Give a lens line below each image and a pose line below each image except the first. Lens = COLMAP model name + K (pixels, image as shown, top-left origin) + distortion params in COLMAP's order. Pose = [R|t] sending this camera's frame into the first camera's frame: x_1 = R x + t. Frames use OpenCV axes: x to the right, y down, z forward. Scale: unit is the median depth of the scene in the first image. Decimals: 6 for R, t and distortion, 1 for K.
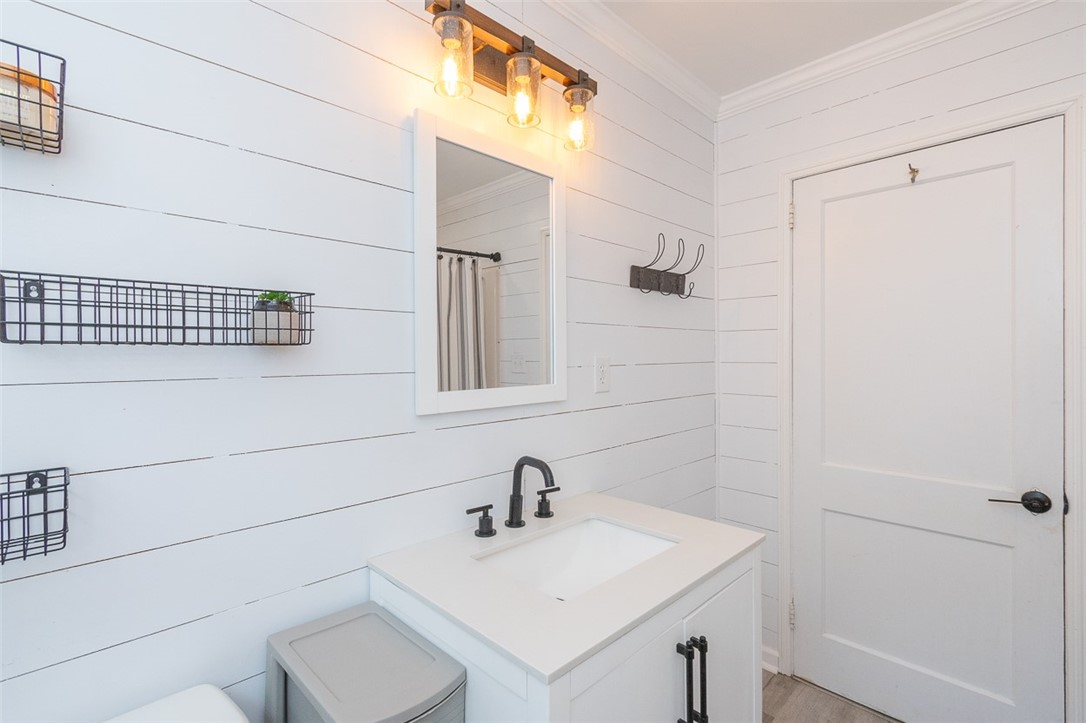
lens RADIAL K [[494.7, 0, 545.3], [0, 494.7, 358.2], [0, 0, 1]] dist [0.001563, -0.000028]
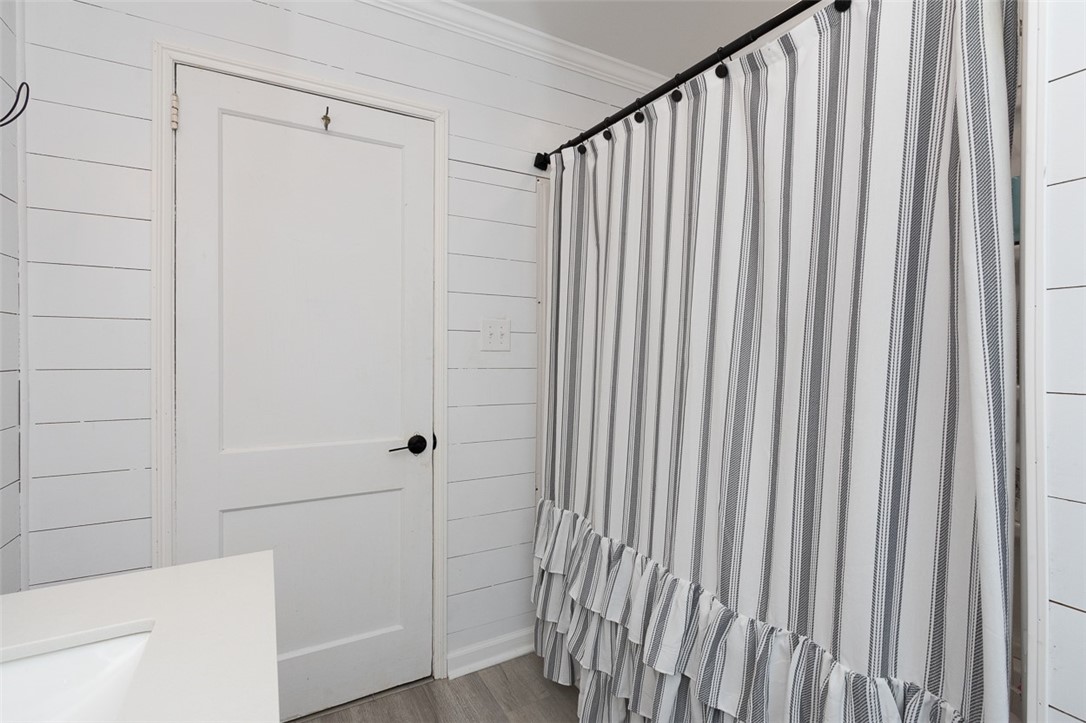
lens RADIAL K [[494.7, 0, 538.9], [0, 494.7, 363.0], [0, 0, 1]] dist [0.001563, -0.000028]
pose [[0.281438, -0.006255, 0.959559, -0.046229], [0.006143, 0.999970, 0.004717, 0.084405], [-0.959560, 0.004567, 0.281468, 0.352783]]
